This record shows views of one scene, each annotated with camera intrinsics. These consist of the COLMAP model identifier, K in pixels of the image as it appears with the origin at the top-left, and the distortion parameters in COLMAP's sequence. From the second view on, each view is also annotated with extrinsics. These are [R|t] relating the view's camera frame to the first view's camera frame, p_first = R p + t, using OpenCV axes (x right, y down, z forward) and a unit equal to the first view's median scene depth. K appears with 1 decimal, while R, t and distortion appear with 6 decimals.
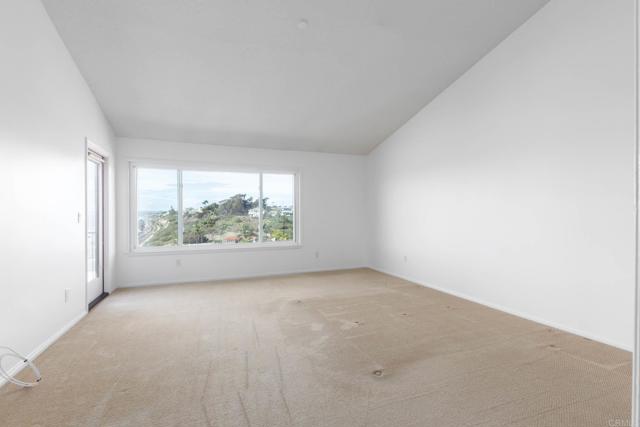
lens RADIAL K [[293.1, 0, 309.5], [0, 293.1, 216.1], [0, 0, 1]] dist [0.009001, -0.002620]
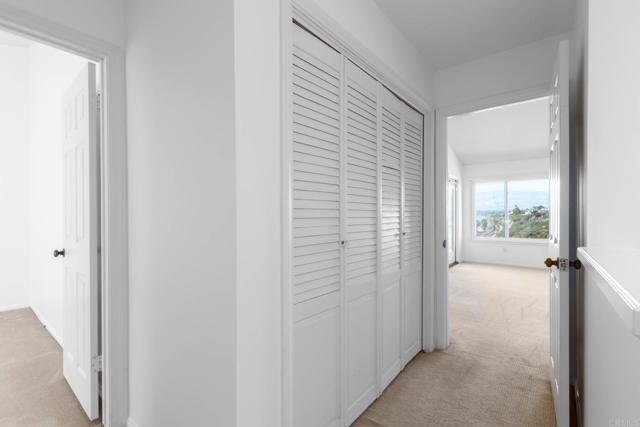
lens RADIAL K [[293.1, 0, 326.5], [0, 293.1, 217.6], [0, 0, 1]] dist [0.009001, -0.002620]
pose [[0.530459, 0.005509, -0.847693, 0.285871], [0.000590, 0.999976, 0.006868, -0.002243], [0.847711, -0.004143, 0.530443, -0.447549]]
